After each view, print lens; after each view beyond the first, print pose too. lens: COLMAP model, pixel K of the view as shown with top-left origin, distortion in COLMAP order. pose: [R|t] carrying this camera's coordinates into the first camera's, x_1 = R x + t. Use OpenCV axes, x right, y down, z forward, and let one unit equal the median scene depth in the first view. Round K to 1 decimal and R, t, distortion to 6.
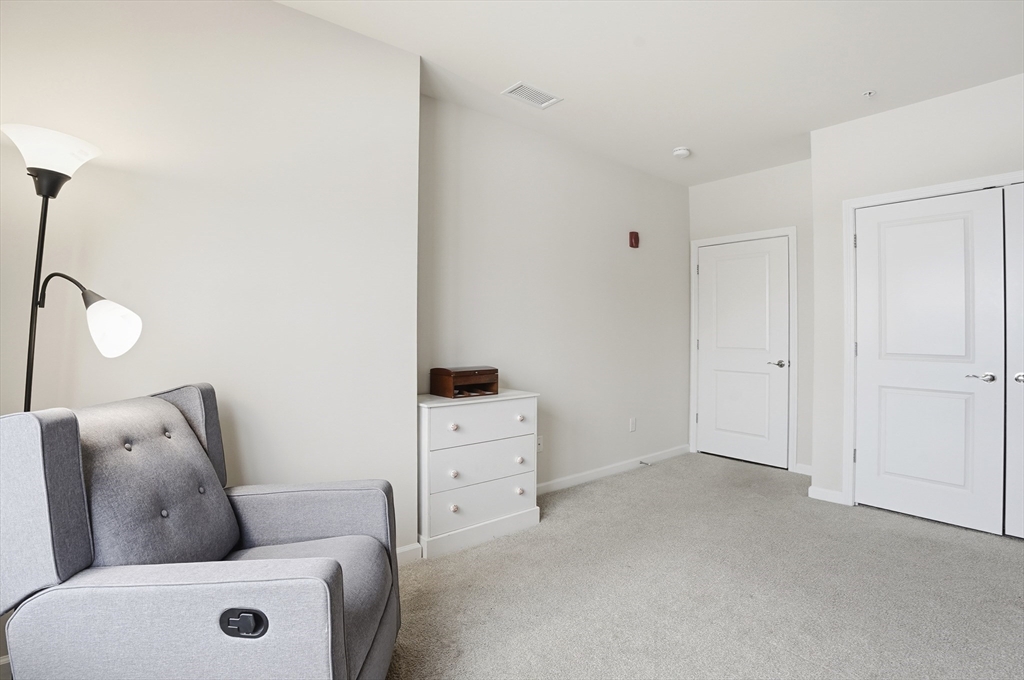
lens RADIAL K [[478.0, 0, 511.1], [0, 478.0, 333.5], [0, 0, 1]] dist [-0.068522, 0.019506]
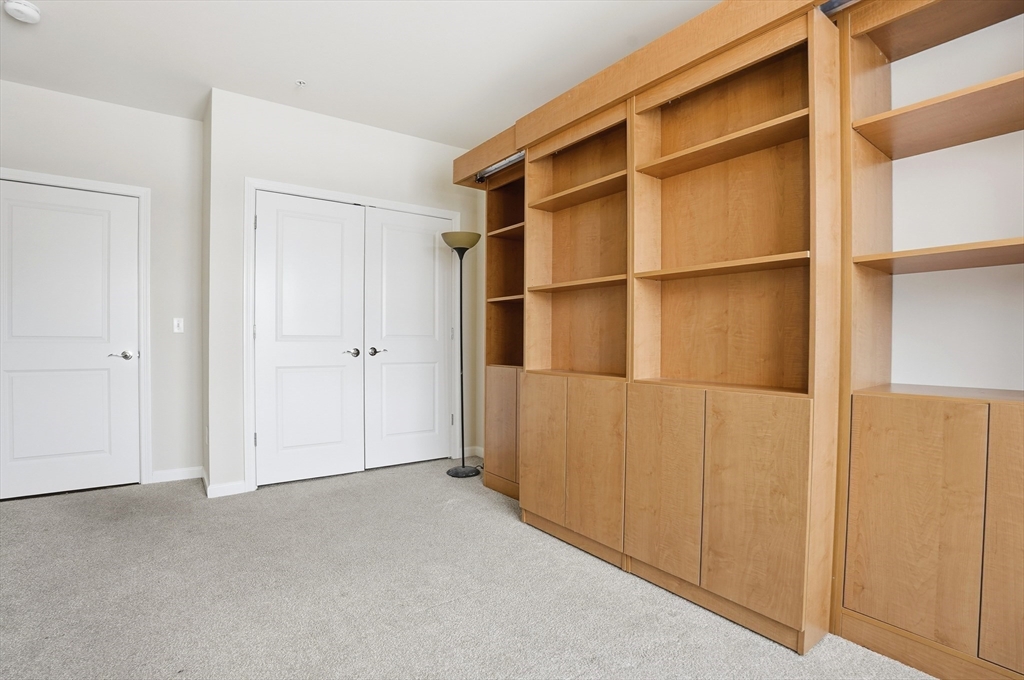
lens RADIAL K [[482.2, 0, 485.9], [0, 482.2, 348.0], [0, 0, 1]] dist [-0.001238, -0.000165]
pose [[0.130381, -0.021571, 0.991229, -0.223963], [-0.000331, 0.999762, 0.021801, 0.046664], [-0.991464, -0.003171, 0.130343, 0.385448]]
